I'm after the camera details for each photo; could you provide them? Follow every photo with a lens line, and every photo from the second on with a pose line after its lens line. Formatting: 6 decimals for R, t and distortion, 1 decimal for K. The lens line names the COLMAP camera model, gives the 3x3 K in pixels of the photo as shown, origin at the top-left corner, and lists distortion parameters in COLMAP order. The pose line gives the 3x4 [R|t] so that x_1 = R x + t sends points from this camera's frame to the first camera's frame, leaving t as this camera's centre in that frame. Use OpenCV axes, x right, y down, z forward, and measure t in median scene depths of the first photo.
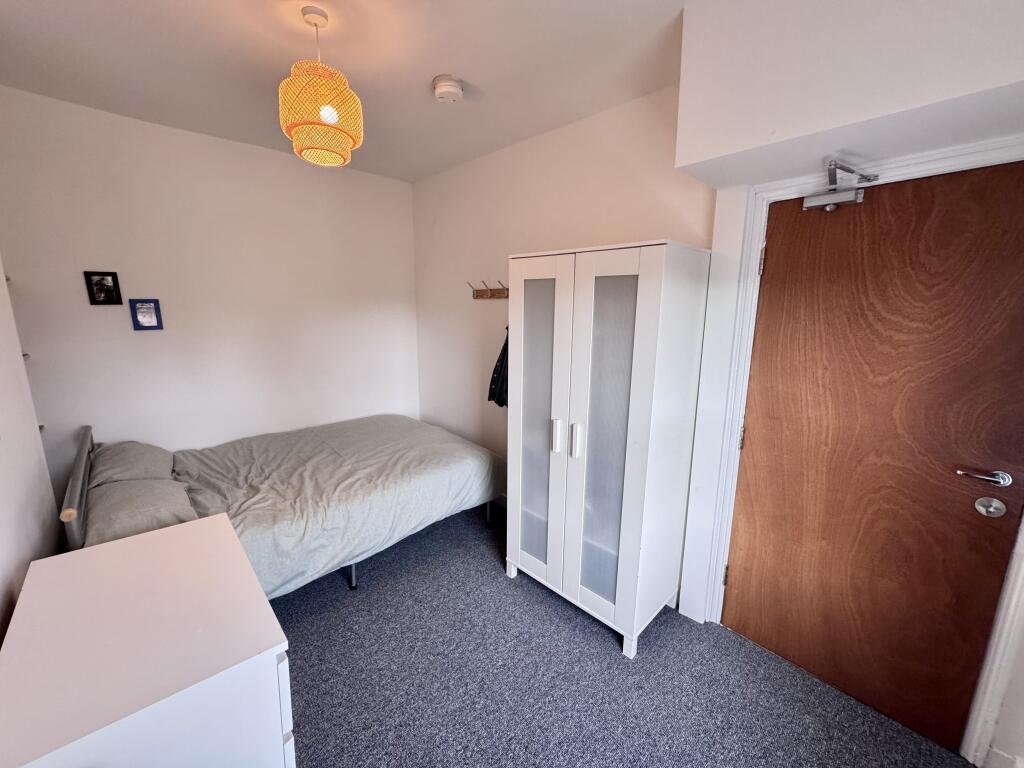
lens RADIAL K [[405.6, 0, 512.0], [0, 405.6, 384.0], [0, 0, 1]] dist [-0.007560, -0.000151]
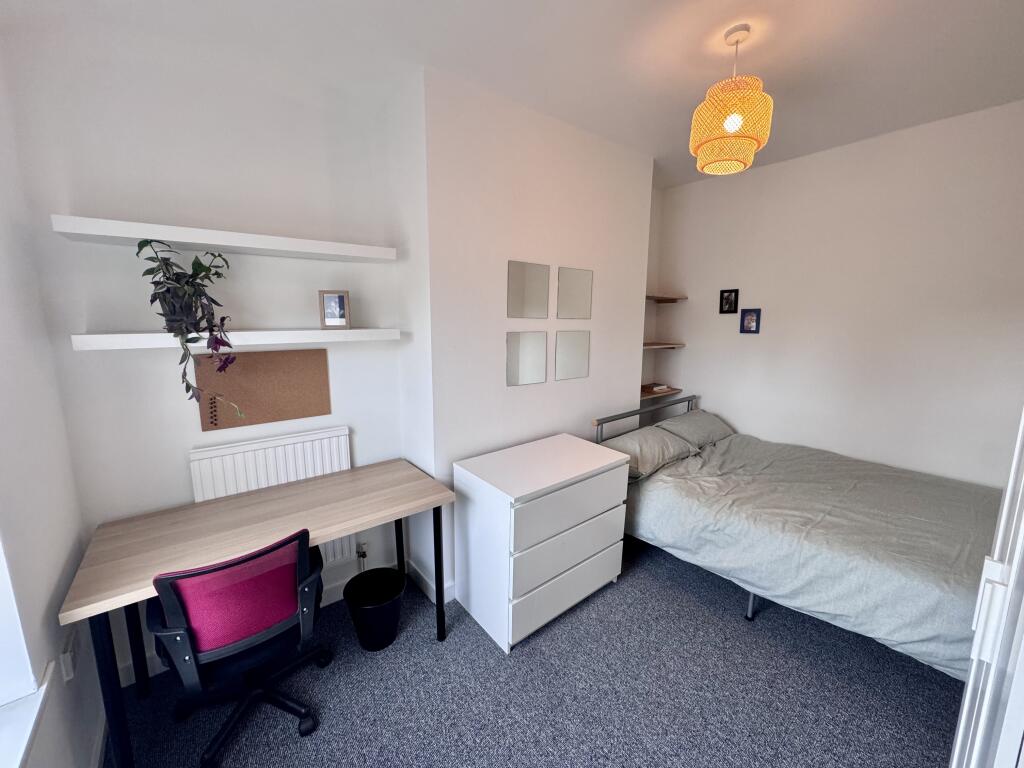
lens RADIAL K [[407.7, 0, 512.0], [0, 407.7, 384.0], [0, 0, 1]] dist [-0.000569, -0.000032]
pose [[-0.079295, 0.156832, -0.984437, 0.460686], [-0.190334, 0.966996, 0.169384, -0.061133], [0.978512, 0.200803, -0.046827, 0.400195]]
